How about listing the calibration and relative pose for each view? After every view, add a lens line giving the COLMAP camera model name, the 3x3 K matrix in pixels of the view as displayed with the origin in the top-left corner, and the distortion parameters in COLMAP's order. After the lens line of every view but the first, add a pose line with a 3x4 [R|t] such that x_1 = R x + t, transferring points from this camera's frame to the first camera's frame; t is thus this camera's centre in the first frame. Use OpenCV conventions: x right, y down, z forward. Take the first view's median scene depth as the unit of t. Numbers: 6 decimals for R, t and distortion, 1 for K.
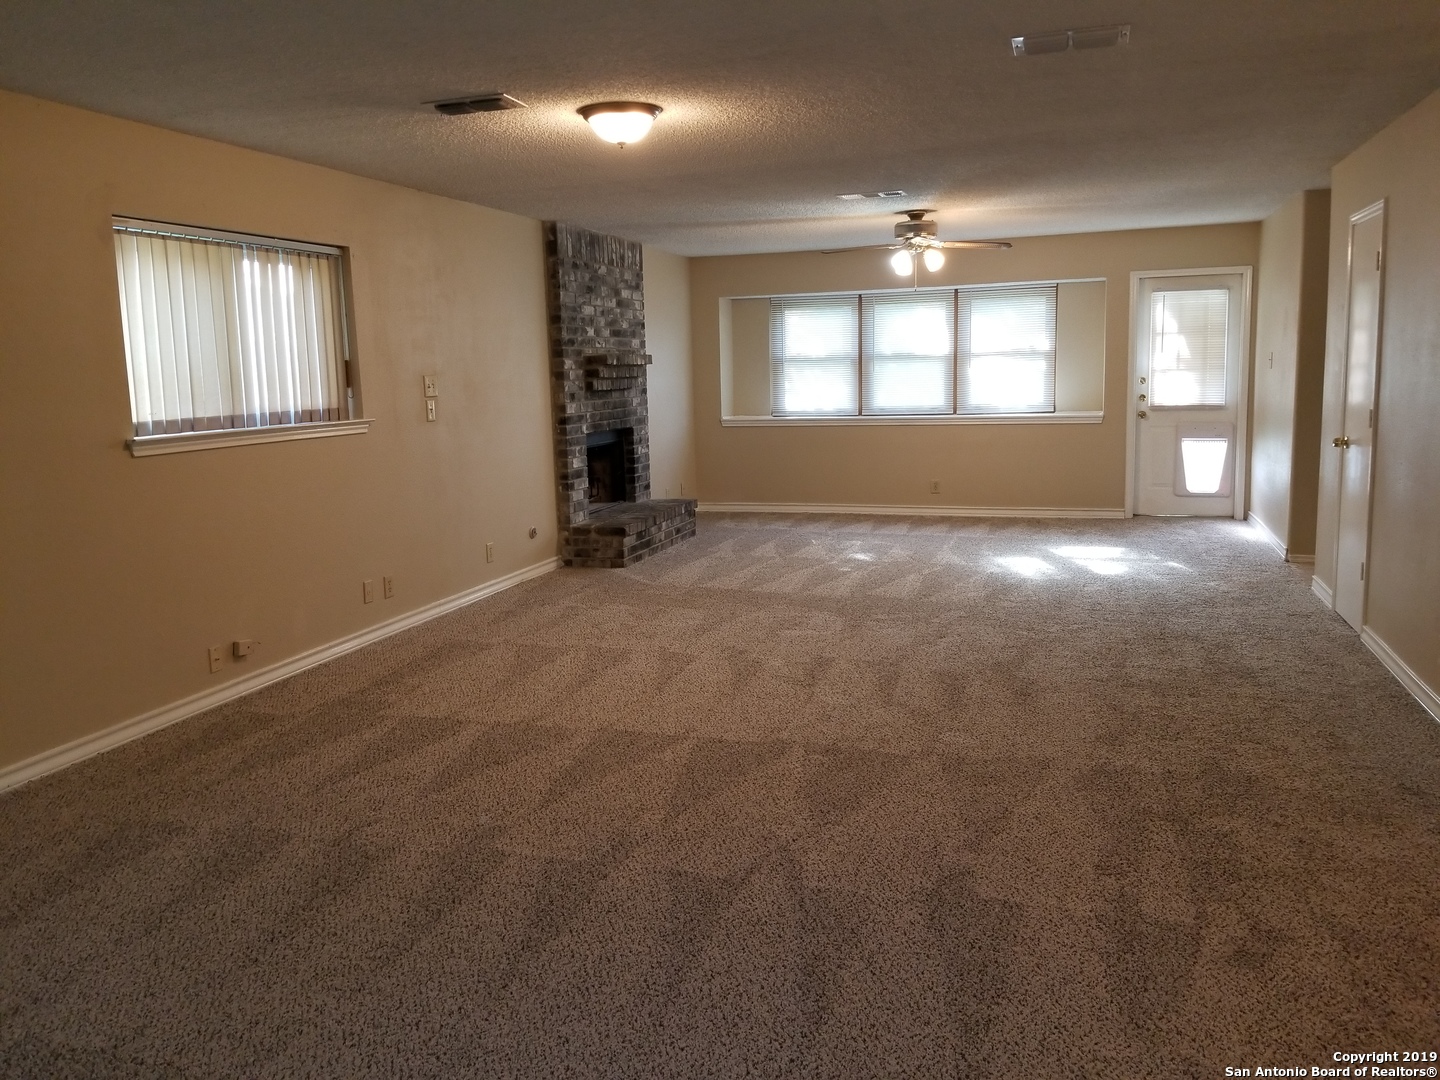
lens RADIAL K [[1138.1, 0, 696.5], [0, 1138.1, 533.0], [0, 0, 1]] dist [0.104375, -0.176280]
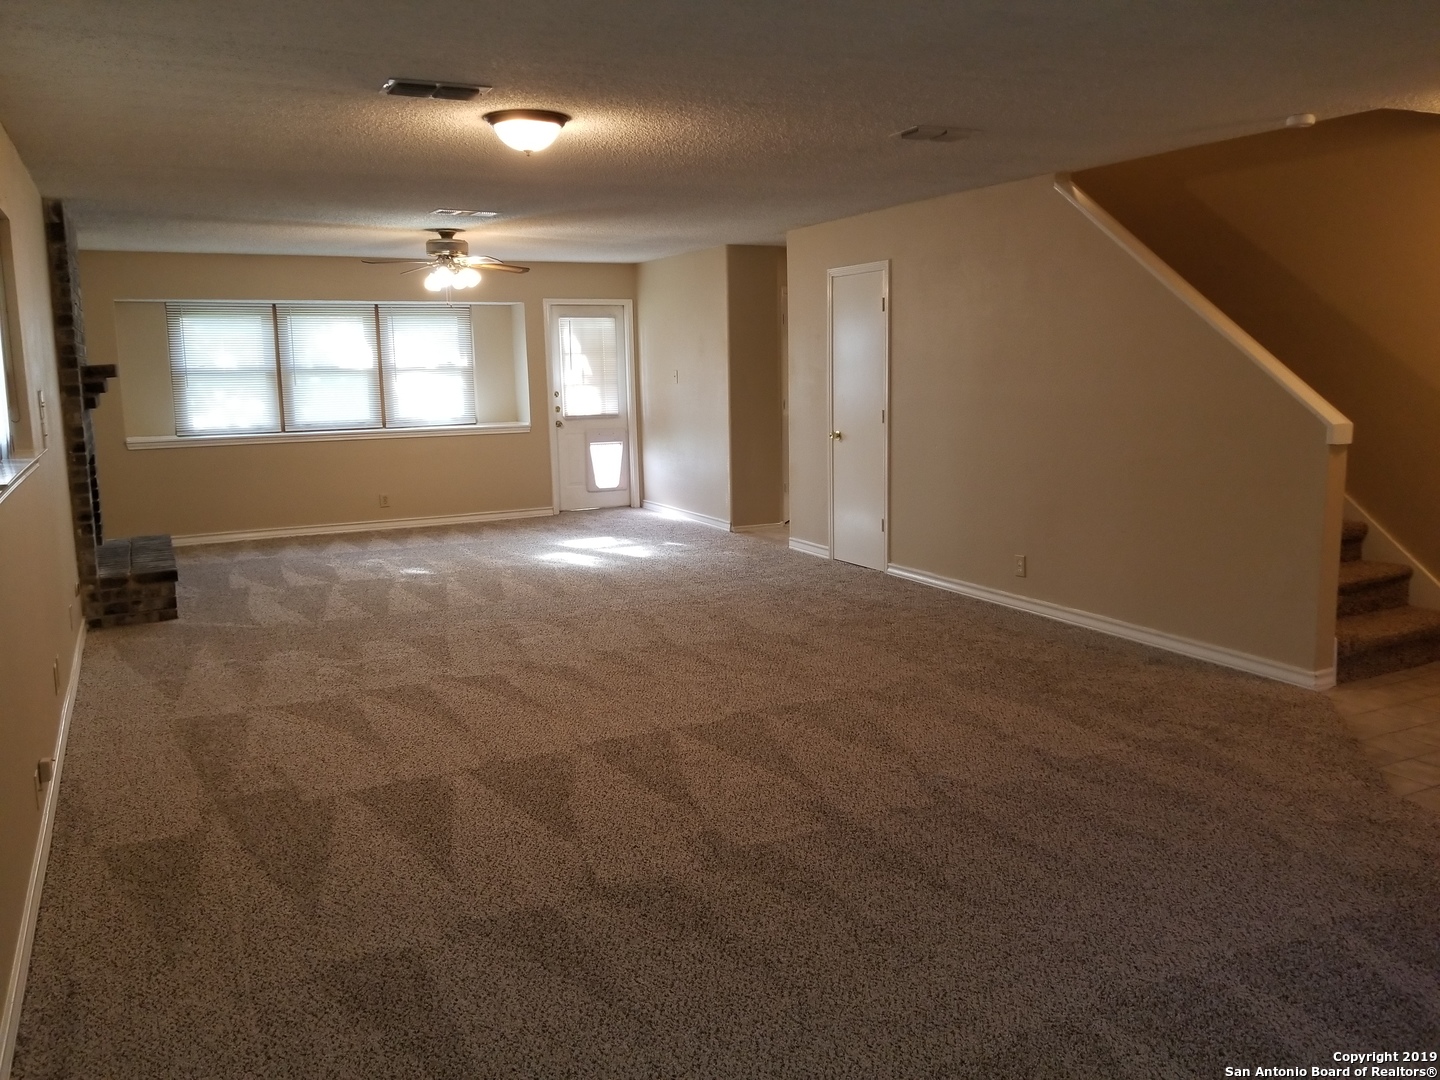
lens RADIAL K [[1138.1, 0, 696.5], [0, 1138.1, 533.0], [0, 0, 1]] dist [0.104375, -0.176280]
pose [[0.697945, -0.096701, 0.709592, -0.390002], [0.106852, 0.993812, 0.030335, -0.016775], [-0.708135, 0.054650, 0.703959, 0.126126]]
